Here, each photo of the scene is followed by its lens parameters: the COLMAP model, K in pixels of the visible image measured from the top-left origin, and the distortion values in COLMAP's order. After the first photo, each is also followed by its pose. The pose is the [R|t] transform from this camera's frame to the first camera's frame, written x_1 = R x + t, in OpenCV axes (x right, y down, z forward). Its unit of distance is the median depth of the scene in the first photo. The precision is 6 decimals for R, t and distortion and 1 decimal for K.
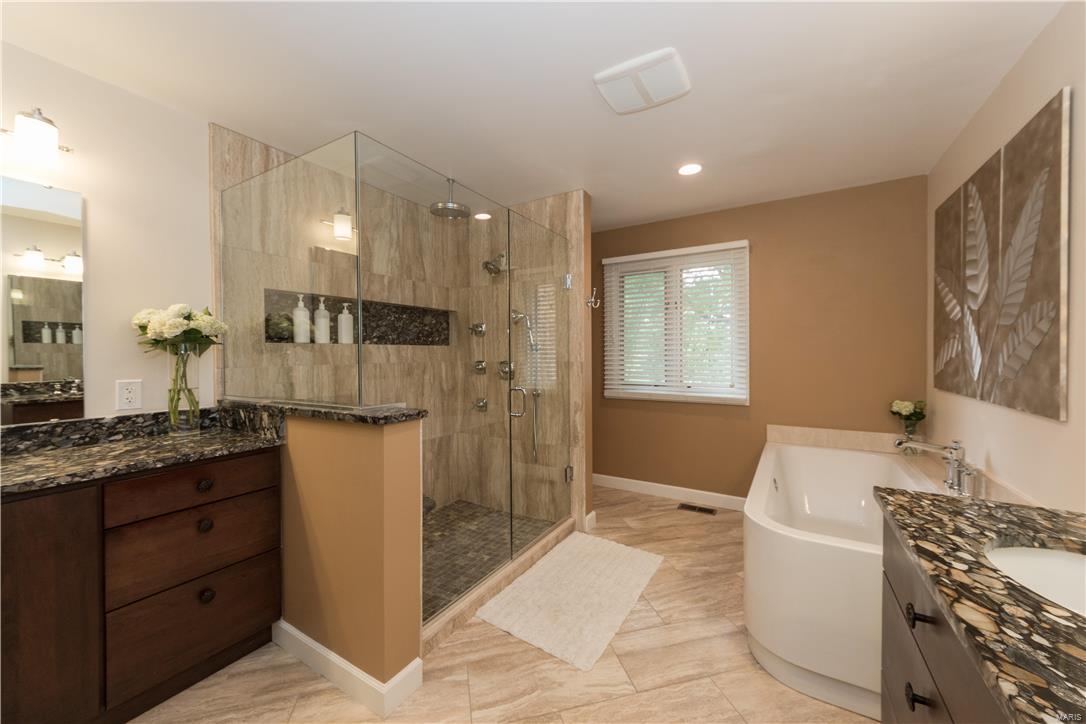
lens RADIAL K [[412.5, 0, 547.6], [0, 412.5, 358.6], [0, 0, 1]] dist [0.003658, 0.000096]
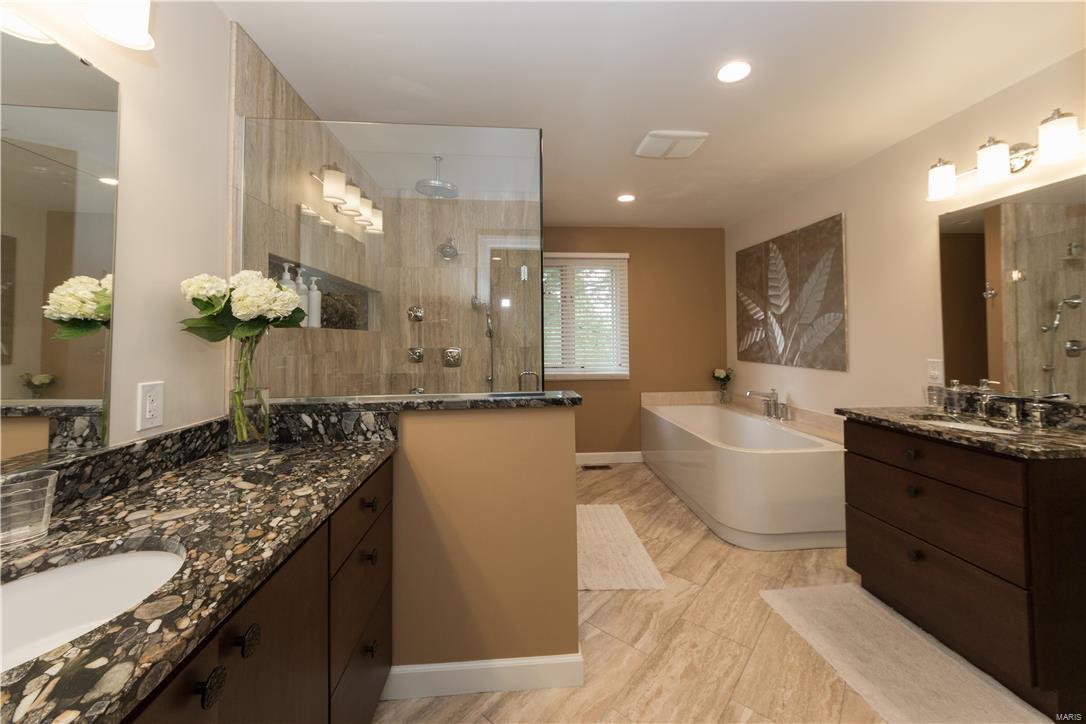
lens RADIAL K [[412.5, 0, 561.2], [0, 412.5, 328.5], [0, 0, 1]] dist [0.003658, 0.000096]
pose [[0.814453, 0.013829, 0.580064, -0.746630], [0.009552, 0.999261, -0.037235, 0.000238], [-0.580150, 0.035867, 0.813719, 0.100330]]
